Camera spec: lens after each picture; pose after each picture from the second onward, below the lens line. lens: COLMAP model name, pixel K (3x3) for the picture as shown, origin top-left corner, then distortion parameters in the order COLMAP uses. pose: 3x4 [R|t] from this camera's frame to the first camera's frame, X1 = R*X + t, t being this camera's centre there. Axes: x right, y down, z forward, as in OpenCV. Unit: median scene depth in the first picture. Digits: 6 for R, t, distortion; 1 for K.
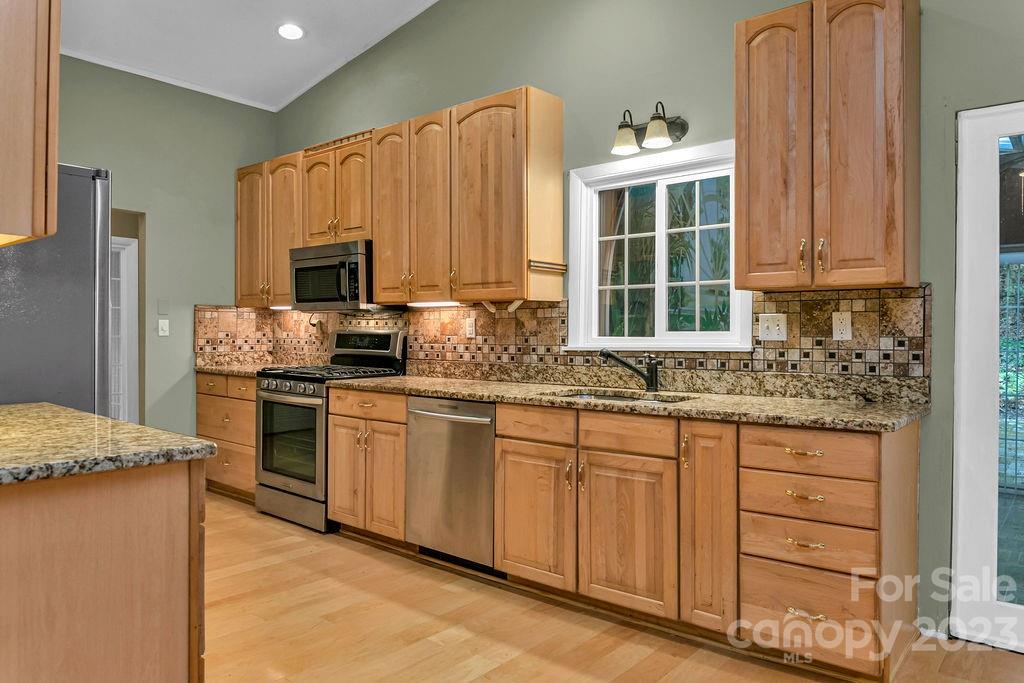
lens RADIAL K [[671.7, 0, 512.0], [0, 671.7, 341.5], [0, 0, 1]] dist [0.001950, -0.000366]
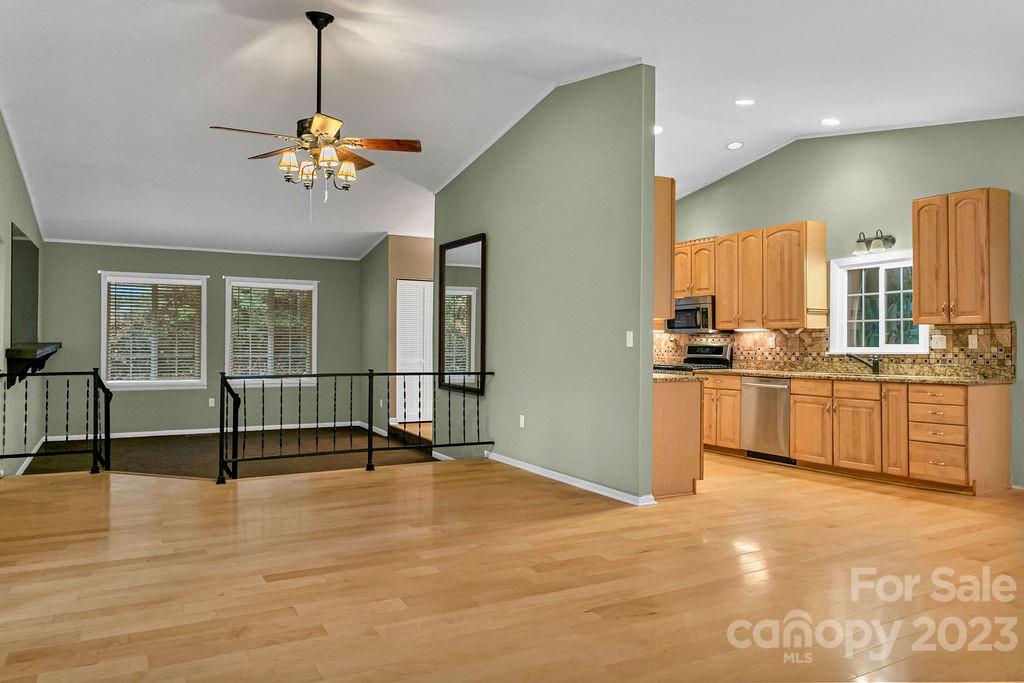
lens RADIAL K [[671.7, 0, 512.0], [0, 671.7, 341.5], [0, 0, 1]] dist [0.001950, -0.000366]
pose [[0.928879, -0.001470, -0.370381, -0.050123], [-0.006601, 0.999768, -0.020522, 0.022811], [0.370325, 0.021508, 0.928653, -1.156992]]
